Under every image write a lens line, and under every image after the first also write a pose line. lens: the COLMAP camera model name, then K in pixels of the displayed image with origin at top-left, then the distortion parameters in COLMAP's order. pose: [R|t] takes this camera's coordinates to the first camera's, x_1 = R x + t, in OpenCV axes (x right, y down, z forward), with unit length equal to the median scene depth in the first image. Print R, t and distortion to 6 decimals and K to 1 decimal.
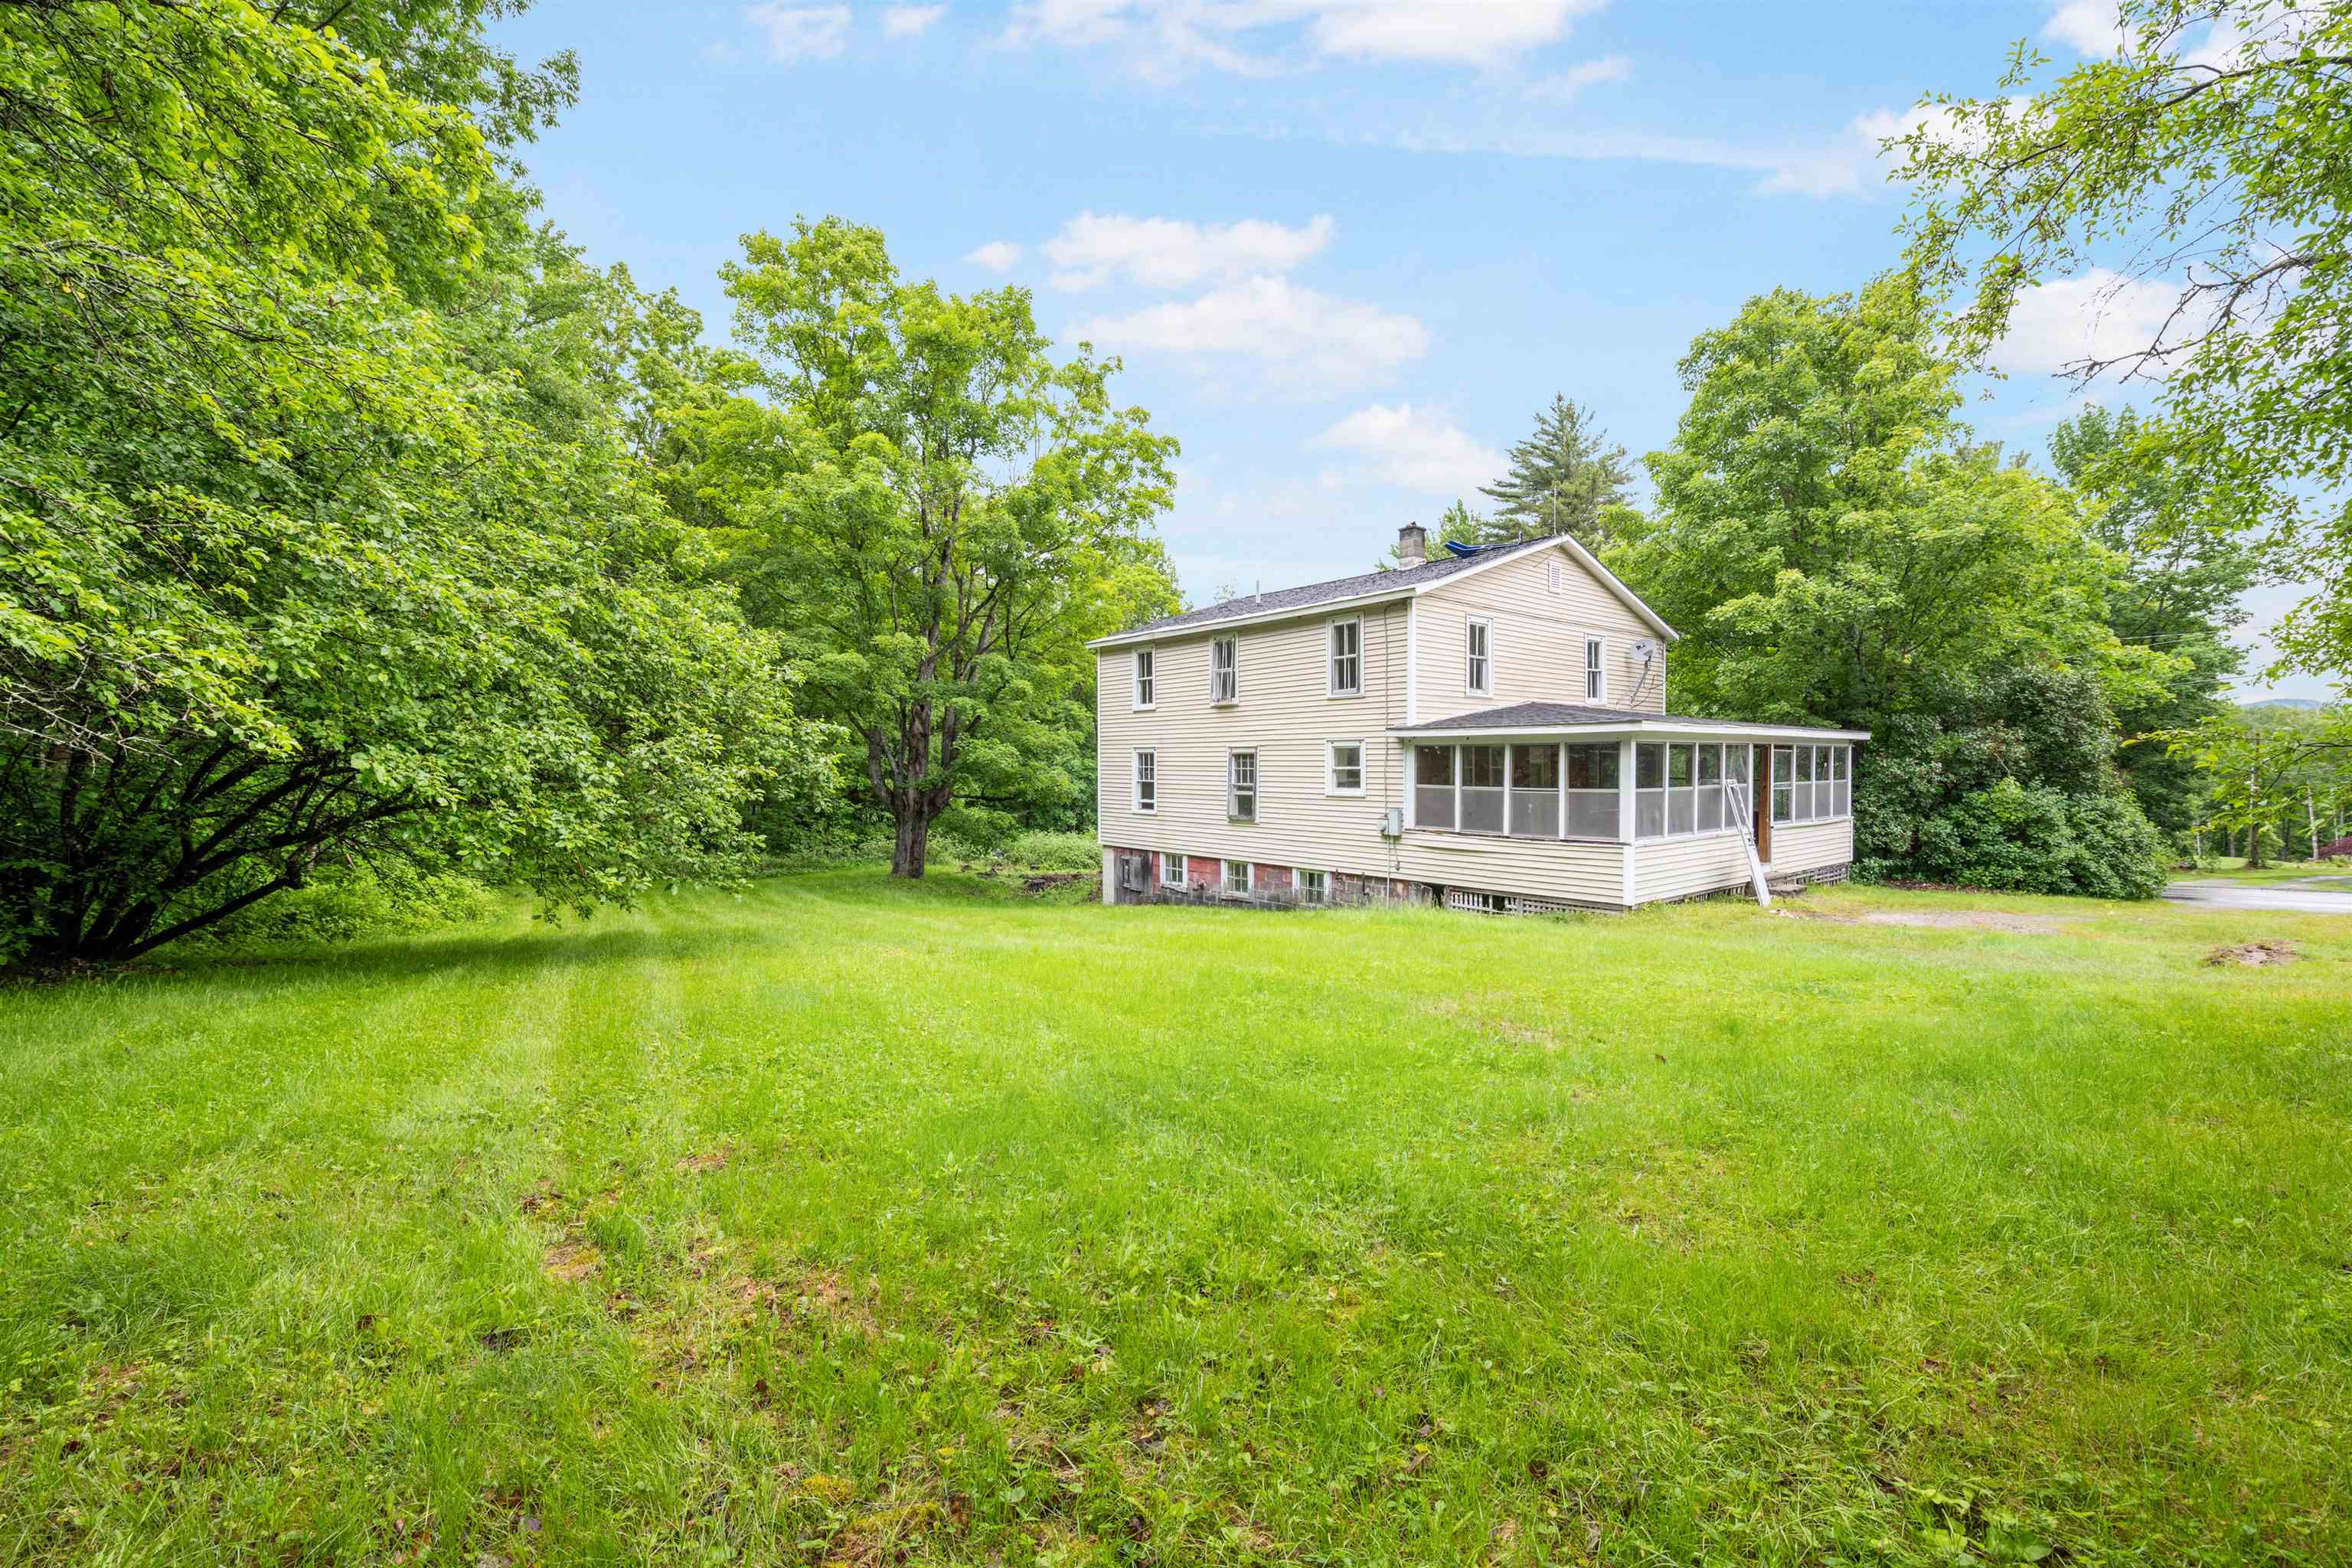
lens RADIAL K [[954.3, 0, 1109.6], [0, 954.3, 792.3], [0, 0, 1]] dist [-0.006485, -0.000031]
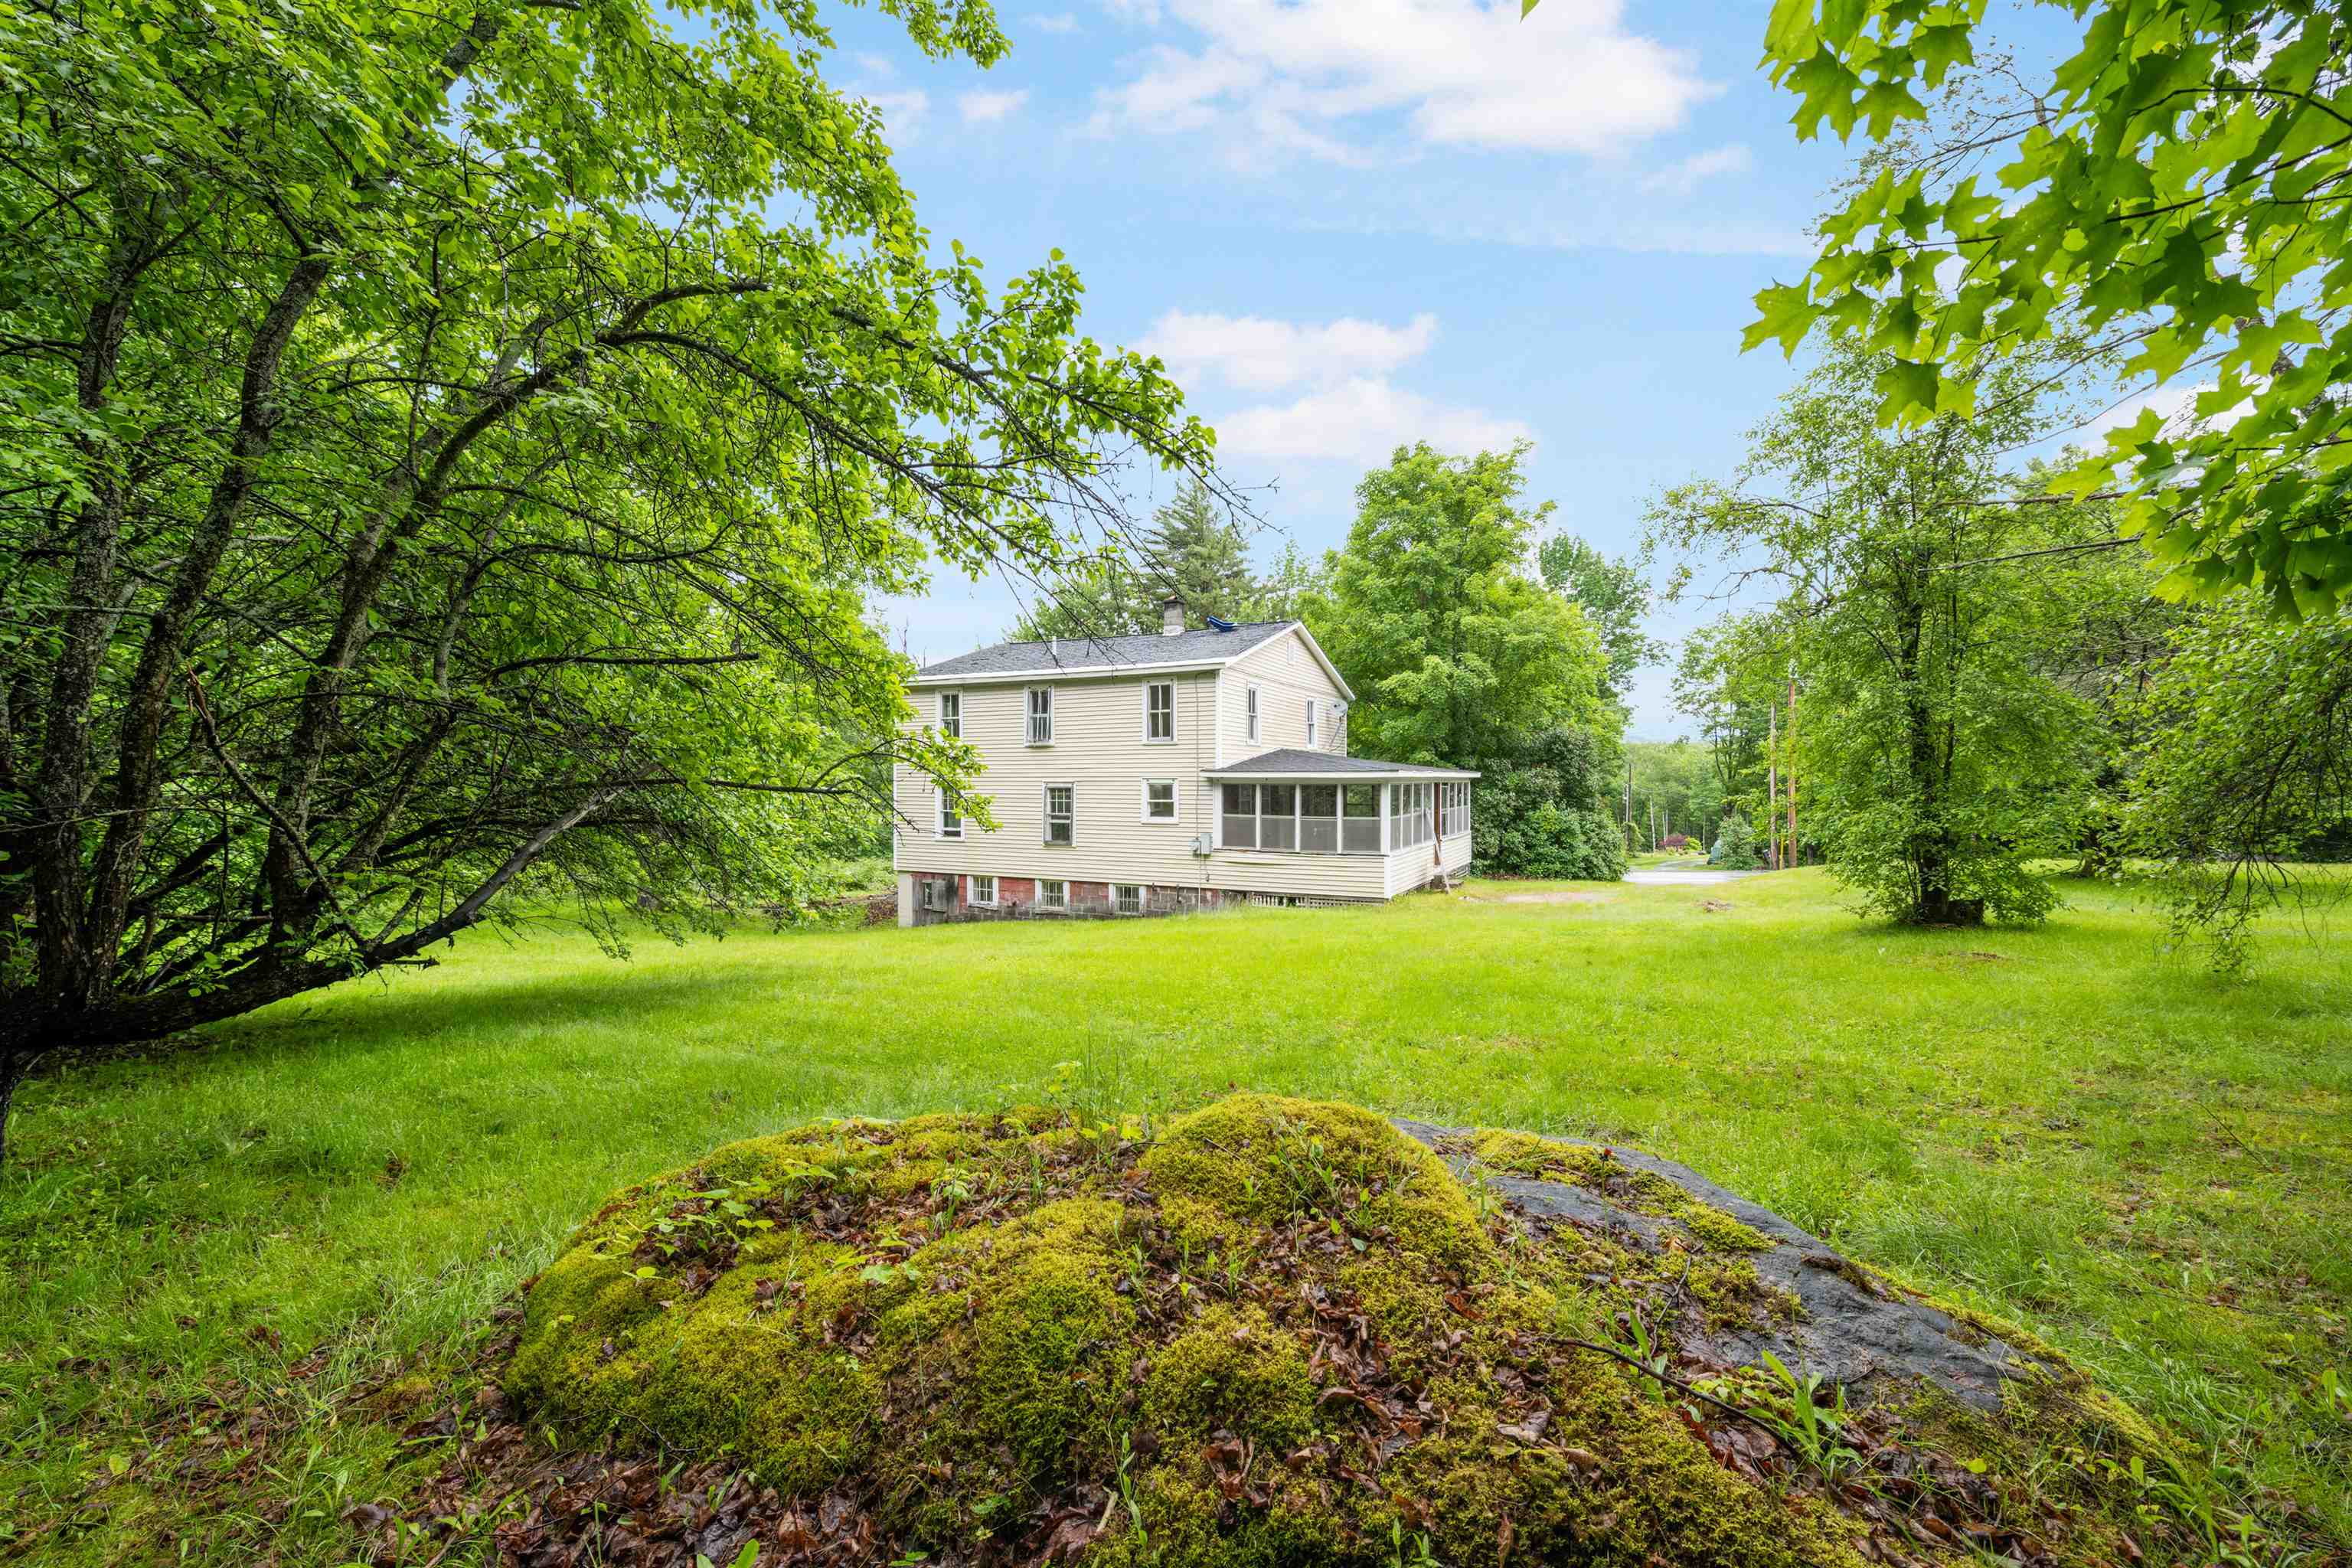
lens RADIAL K [[954.3, 0, 1112.2], [0, 954.3, 809.6], [0, 0, 1]] dist [-0.006485, -0.000031]
pose [[0.922481, -0.012769, 0.385832, -0.259122], [0.013983, 0.999902, -0.000342, -0.013090], [-0.385790, 0.005711, 0.922569, -0.108163]]
